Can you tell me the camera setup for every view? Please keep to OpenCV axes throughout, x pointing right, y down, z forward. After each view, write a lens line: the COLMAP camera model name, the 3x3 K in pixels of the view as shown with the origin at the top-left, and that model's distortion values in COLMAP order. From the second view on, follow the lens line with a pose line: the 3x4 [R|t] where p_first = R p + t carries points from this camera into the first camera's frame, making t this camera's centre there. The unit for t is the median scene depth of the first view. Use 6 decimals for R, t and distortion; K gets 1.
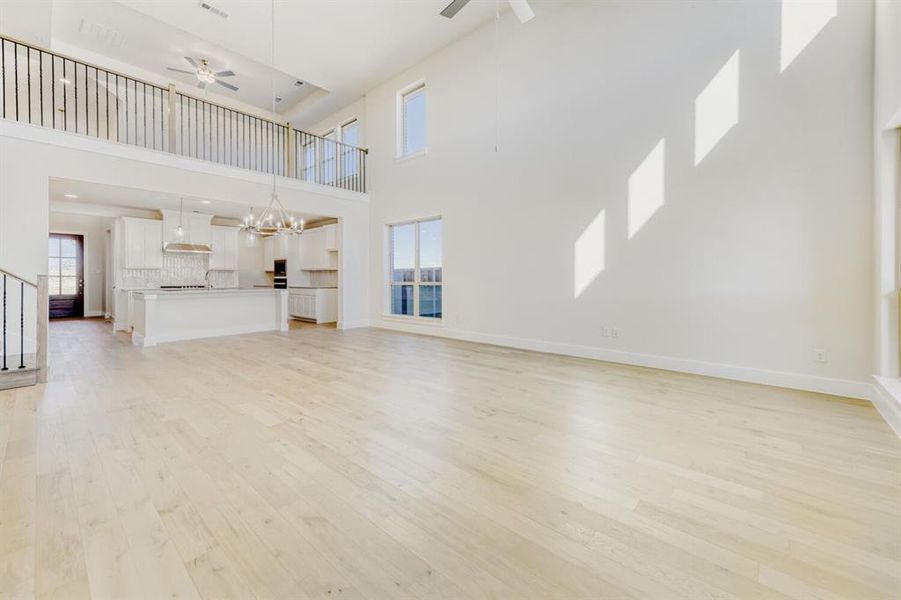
lens RADIAL K [[357.9, 0, 438.7], [0, 357.9, 277.5], [0, 0, 1]] dist [0.009240, -0.000043]
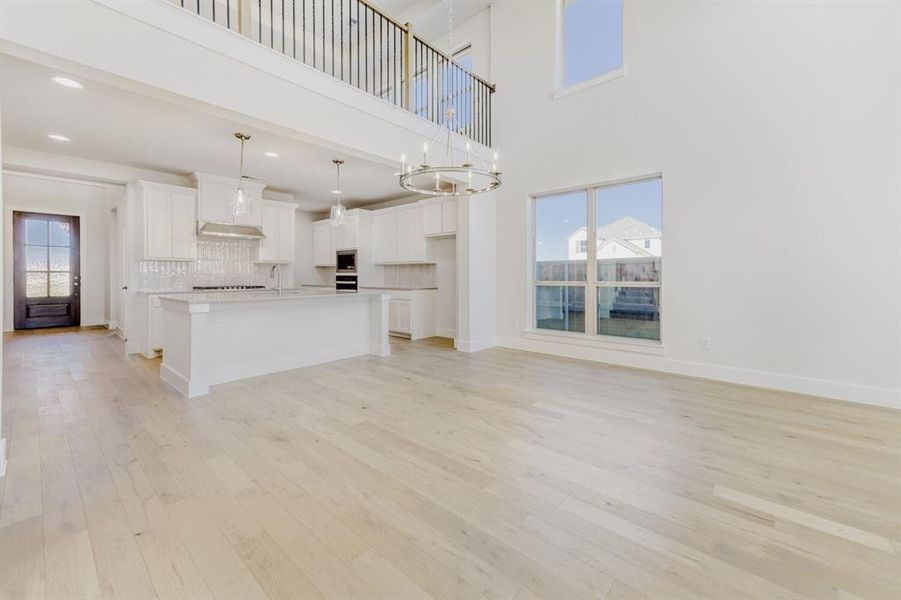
lens RADIAL K [[357.9, 0, 432.5], [0, 357.9, 277.2], [0, 0, 1]] dist [0.009240, -0.000043]
pose [[0.999992, 0.002542, -0.003078, -0.321403], [-0.002528, 0.999987, 0.004352, 0.002561], [0.003089, -0.004344, 0.999986, 0.326646]]
